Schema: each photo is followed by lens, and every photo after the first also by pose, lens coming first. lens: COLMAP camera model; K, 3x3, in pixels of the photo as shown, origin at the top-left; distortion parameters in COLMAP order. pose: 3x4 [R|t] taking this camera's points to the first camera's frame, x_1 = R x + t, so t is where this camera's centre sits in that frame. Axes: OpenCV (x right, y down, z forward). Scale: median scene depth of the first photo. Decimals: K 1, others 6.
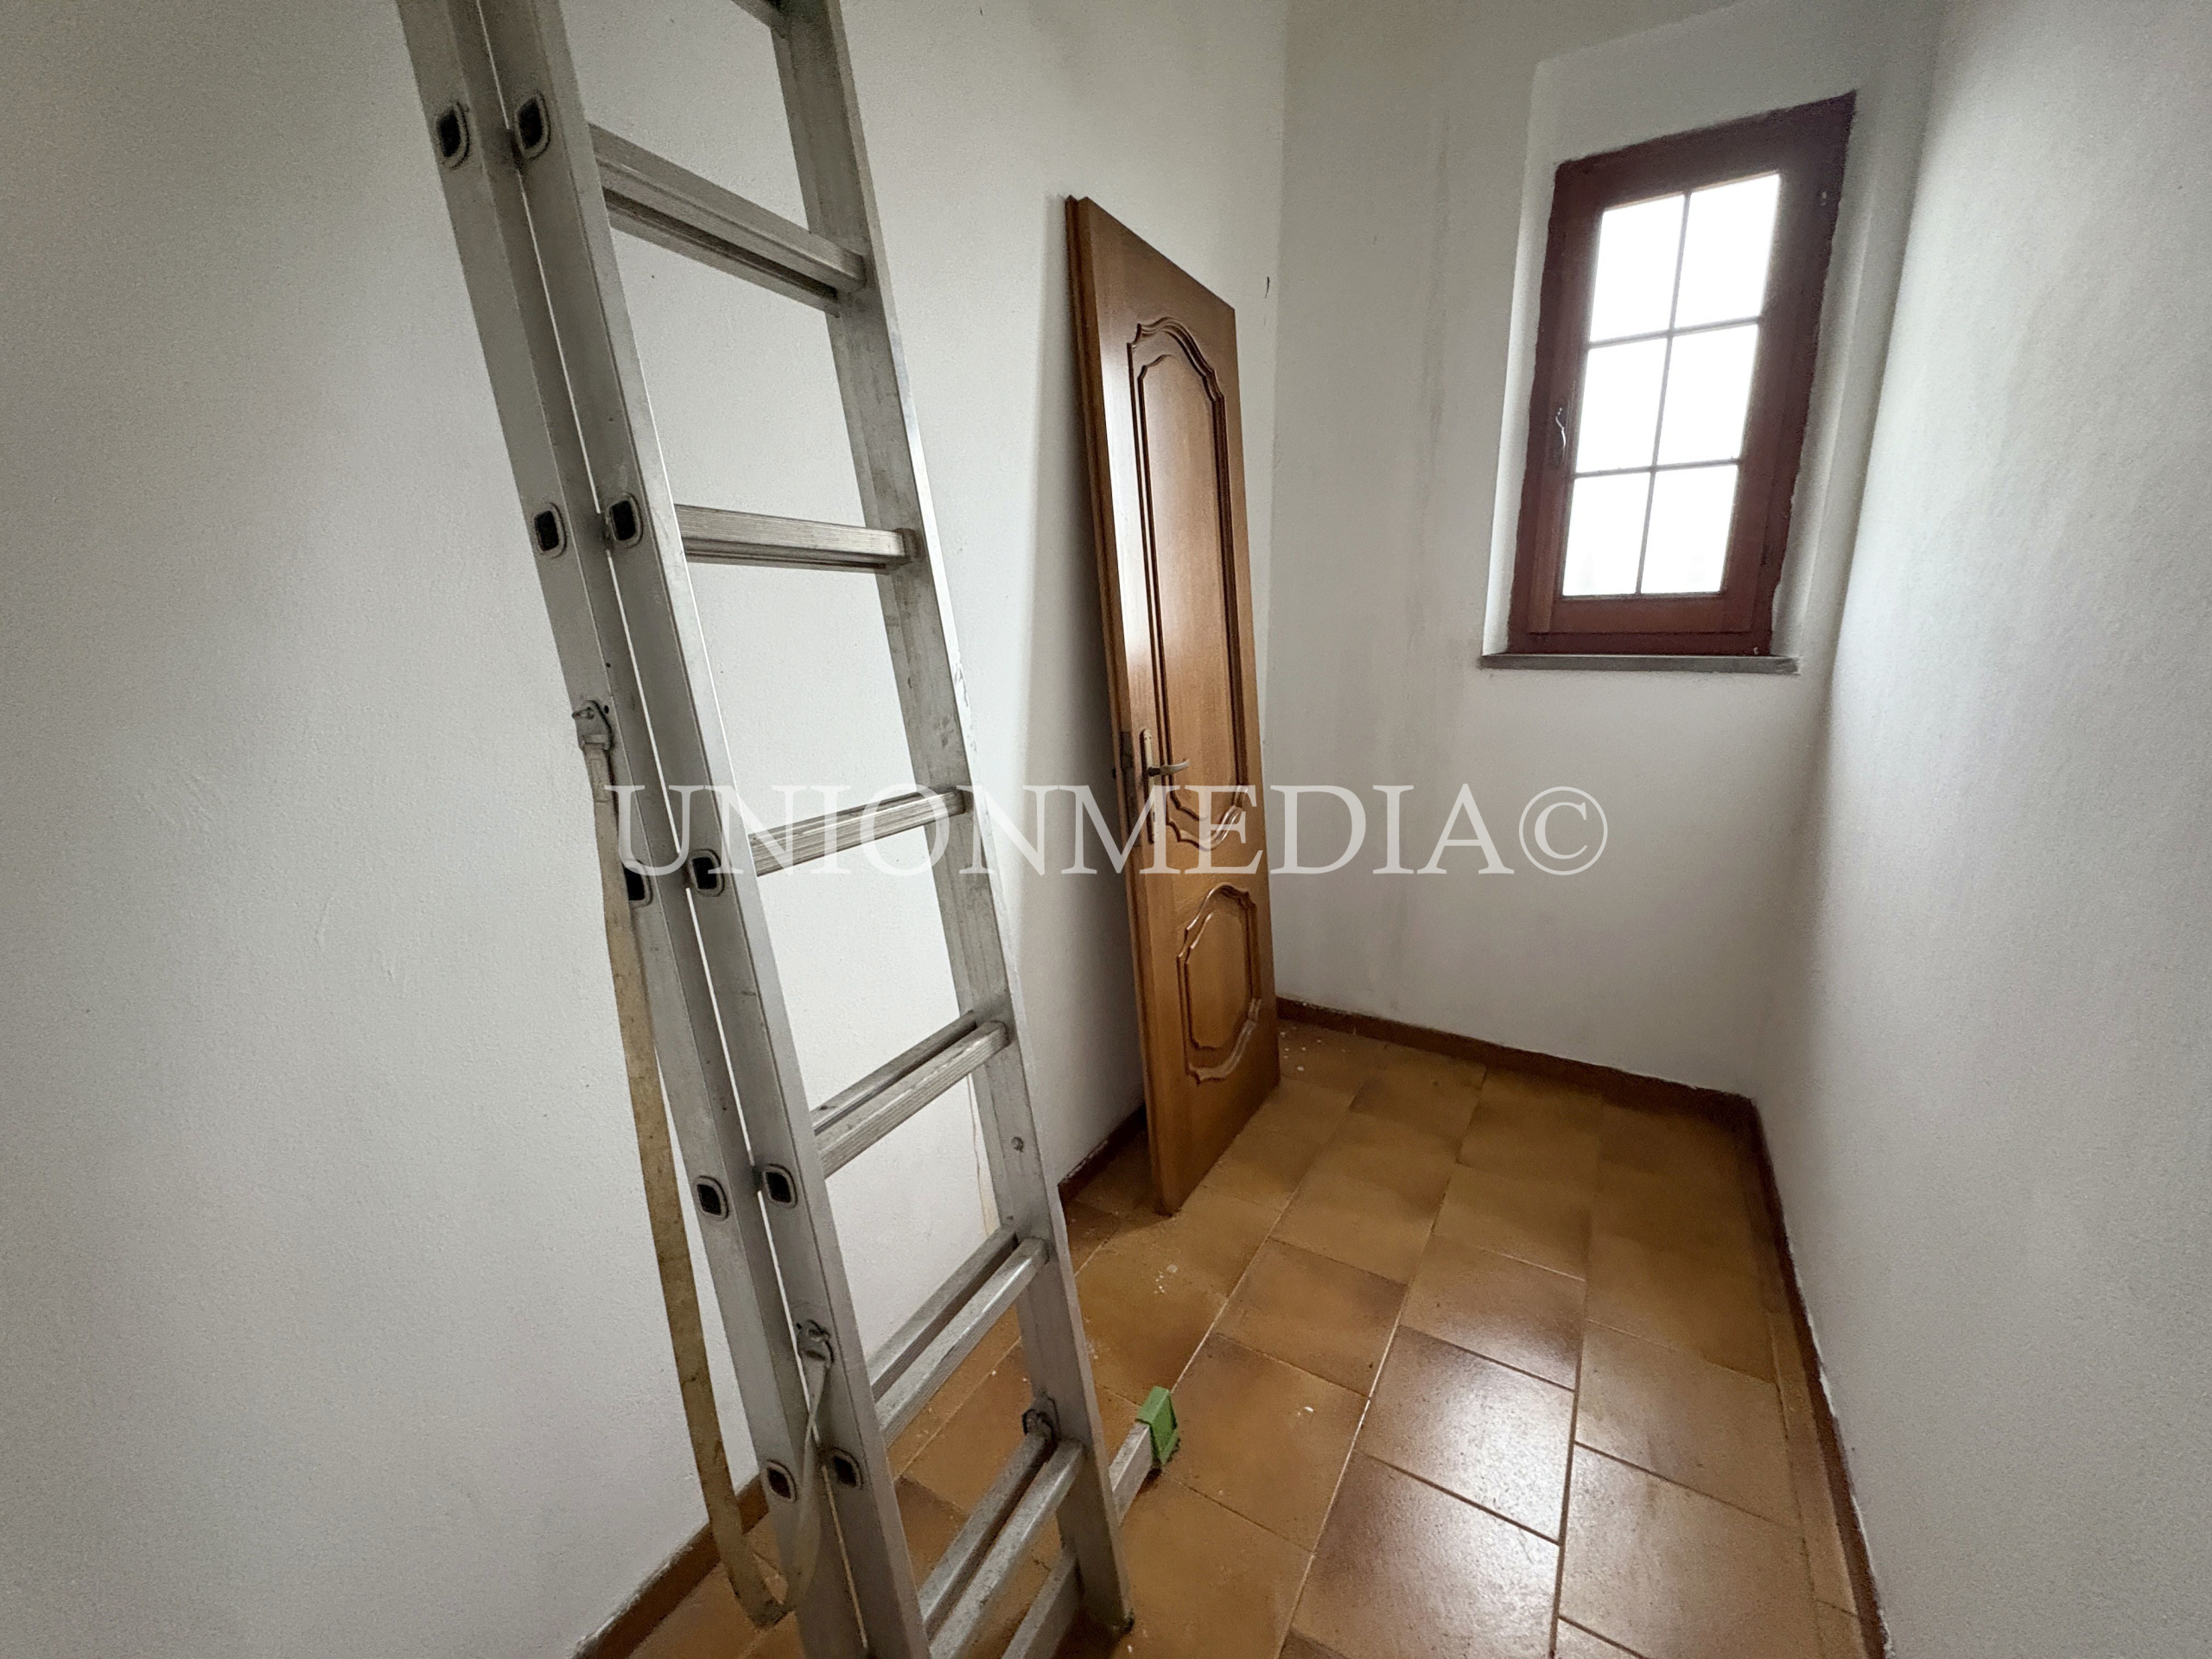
lens RADIAL K [[883.0, 0, 1101.4], [0, 883.0, 827.3], [0, 0, 1]] dist [-0.001387, 0.000179]
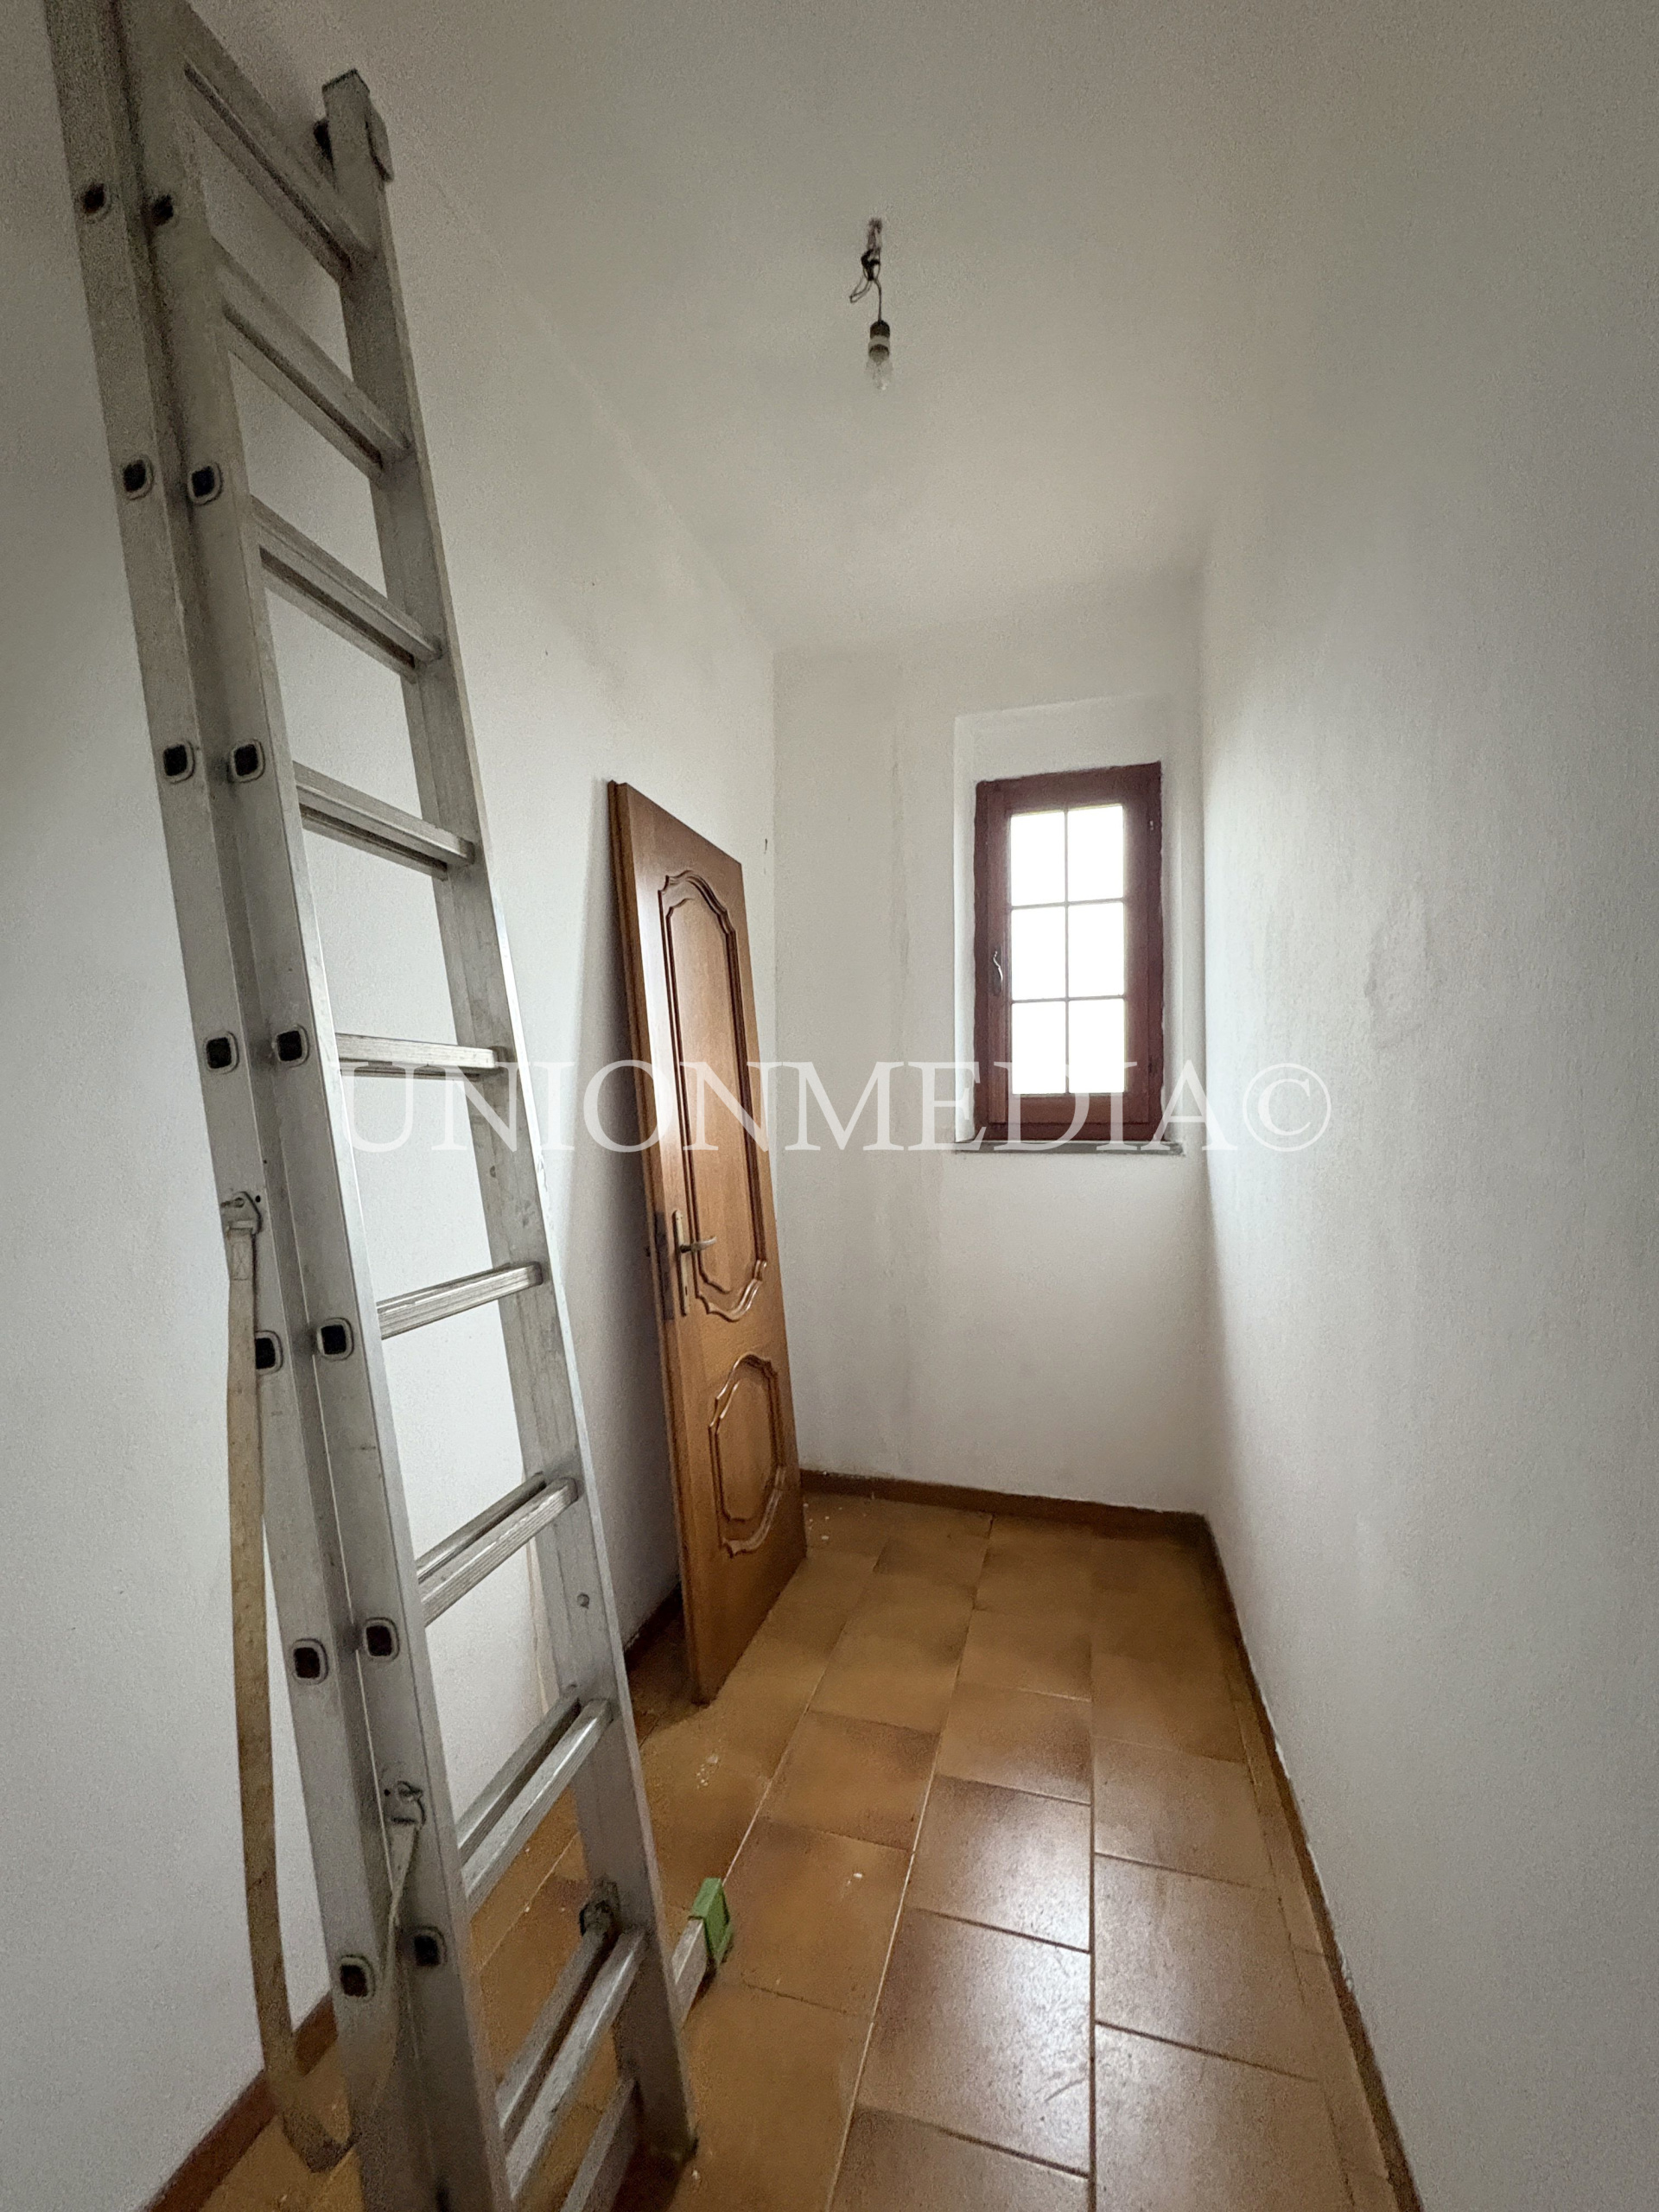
lens RADIAL K [[883.0, 0, 821.4], [0, 883.0, 1114.4], [0, 0, 1]] dist [-0.001387, 0.000179]
pose [[0.969654, 0.001407, 0.244479, -0.060386], [0.052388, 0.975560, -0.213399, 0.023207], [-0.238804, 0.219731, 0.945881, -0.156287]]
